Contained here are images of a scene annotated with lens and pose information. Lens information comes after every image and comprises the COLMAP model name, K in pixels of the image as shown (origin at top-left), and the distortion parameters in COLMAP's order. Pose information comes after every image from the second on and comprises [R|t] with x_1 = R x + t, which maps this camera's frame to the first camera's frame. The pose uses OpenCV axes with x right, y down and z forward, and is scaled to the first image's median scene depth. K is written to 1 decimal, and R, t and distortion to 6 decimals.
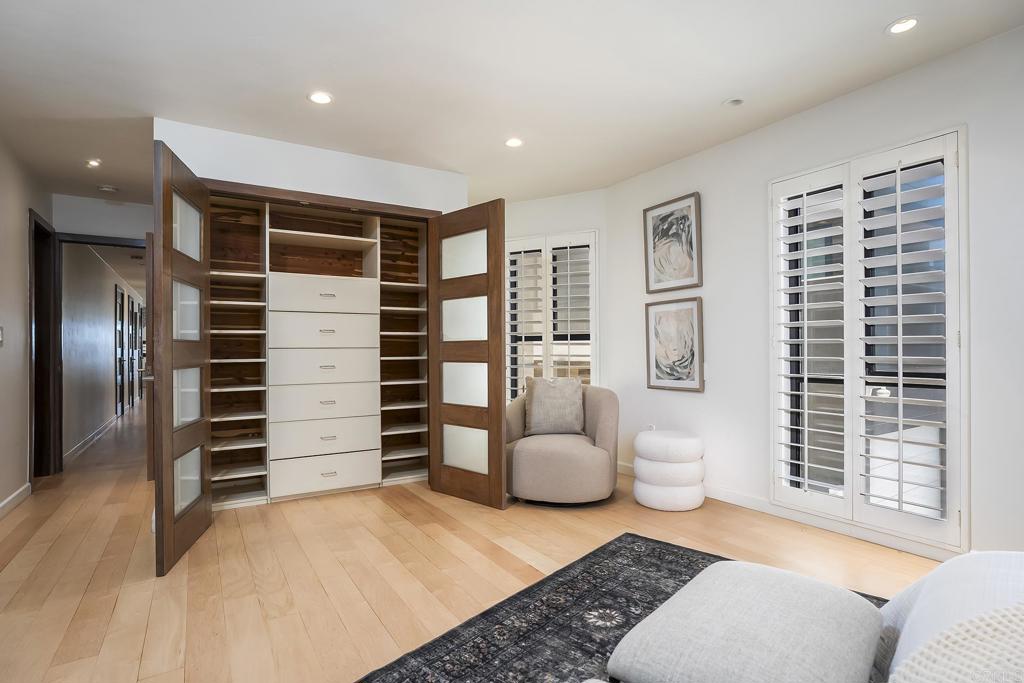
lens RADIAL K [[492.6, 0, 514.6], [0, 492.6, 333.2], [0, 0, 1]] dist [-0.047493, 0.025332]
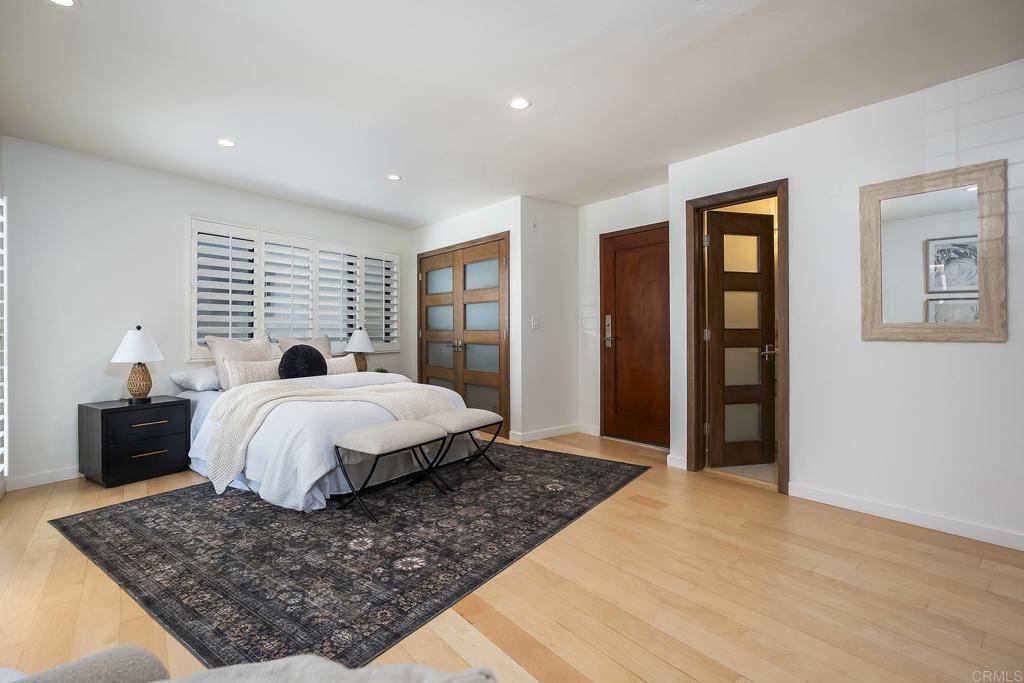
lens RADIAL K [[479.4, 0, 512.0], [0, 479.4, 341.5], [0, 0, 1]] dist [-0.028394, 0.013829]
pose [[-0.993524, 0.012723, -0.112906, 0.056400], [0.013348, 0.999899, -0.004779, 0.038830], [0.112834, -0.006255, -0.993594, 2.131135]]
